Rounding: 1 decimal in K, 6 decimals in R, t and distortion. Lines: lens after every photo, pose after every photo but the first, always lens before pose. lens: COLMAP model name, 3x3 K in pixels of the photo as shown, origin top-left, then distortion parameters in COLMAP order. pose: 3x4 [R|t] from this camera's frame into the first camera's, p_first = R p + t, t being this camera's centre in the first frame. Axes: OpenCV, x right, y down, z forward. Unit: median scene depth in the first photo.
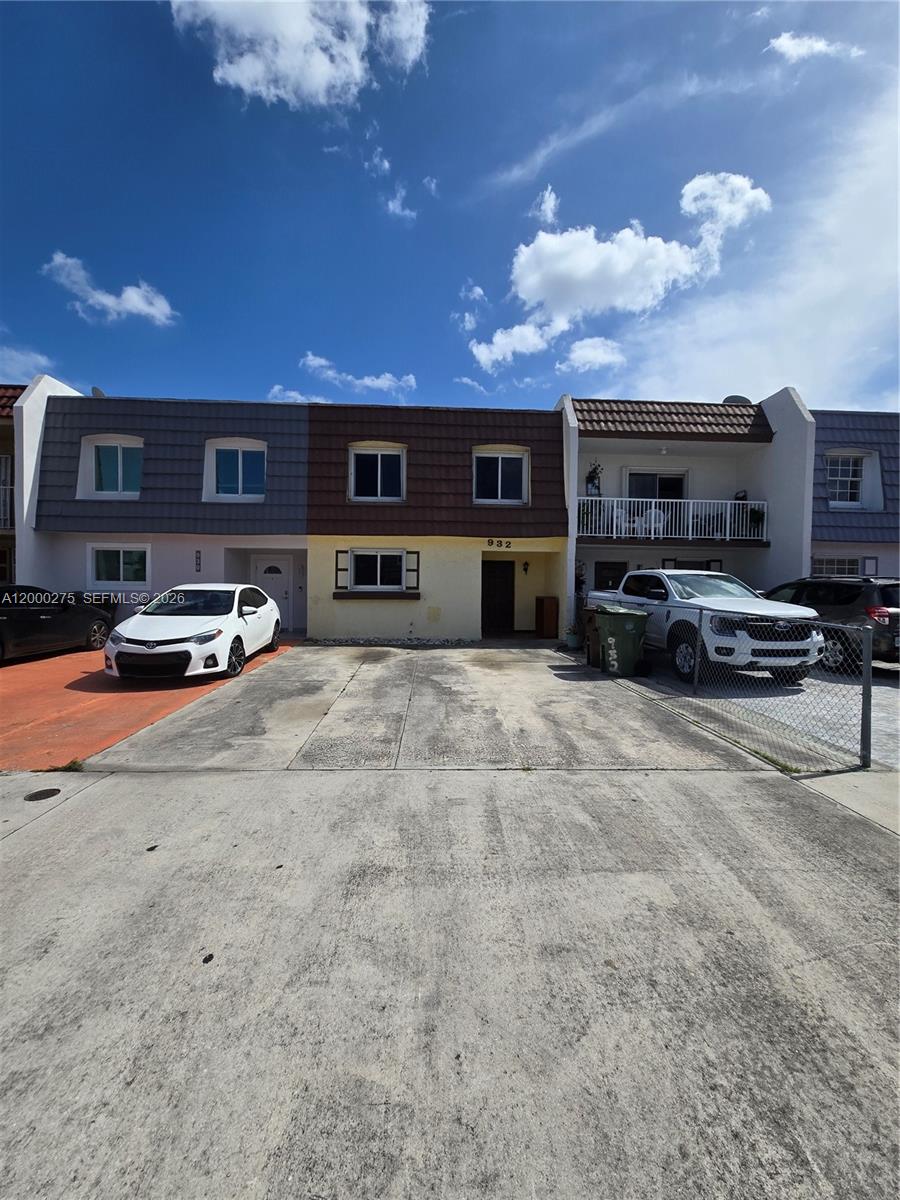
lens RADIAL K [[480.6, 0, 450.0], [0, 480.6, 600.0], [0, 0, 1]] dist [-0.001900, -0.000098]
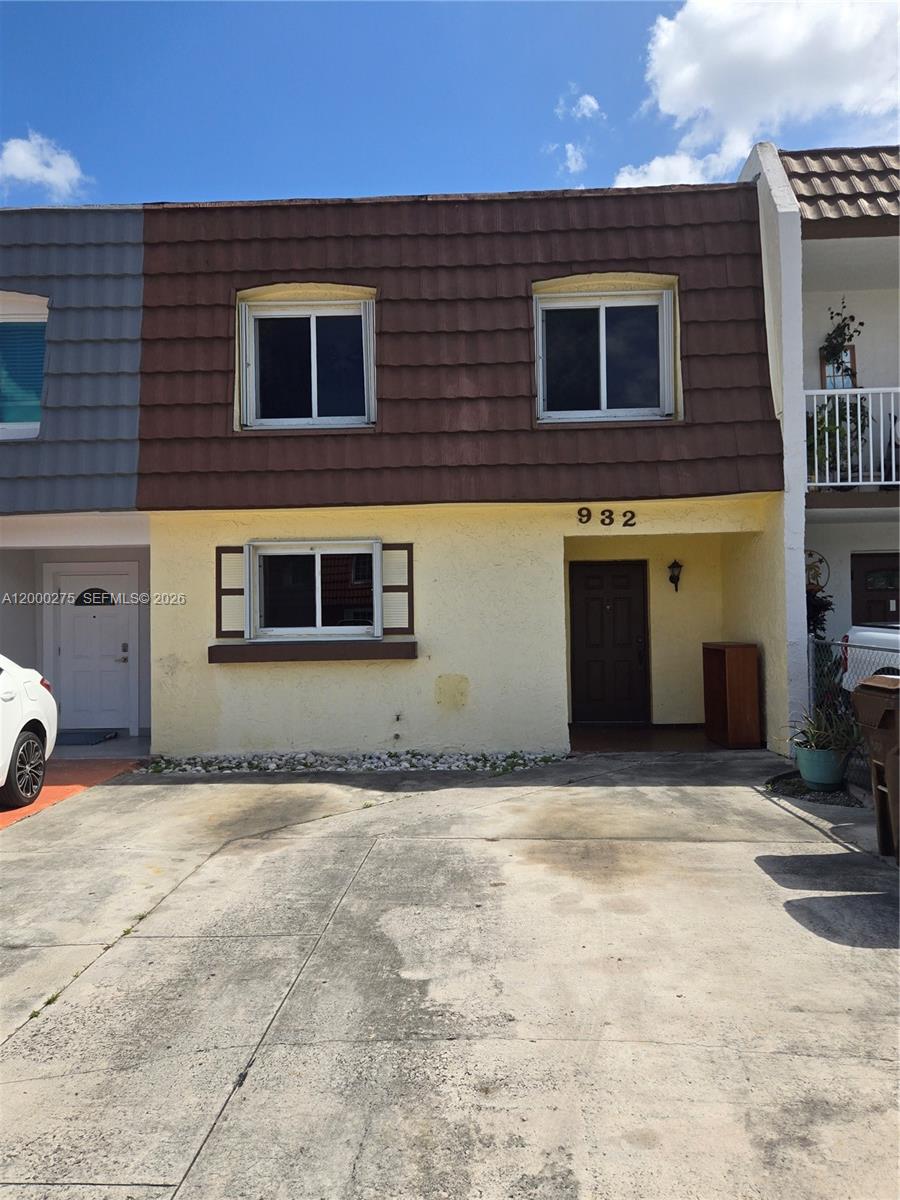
lens RADIAL K [[819.9, 0, 473.5], [0, 819.9, 596.3], [0, 0, 1]] dist [0.061075, -0.074707]
pose [[0.994713, -0.026316, -0.099262, 0.058364], [0.021033, 0.998325, -0.053898, -0.015771], [0.100514, 0.051525, 0.993601, 0.304837]]
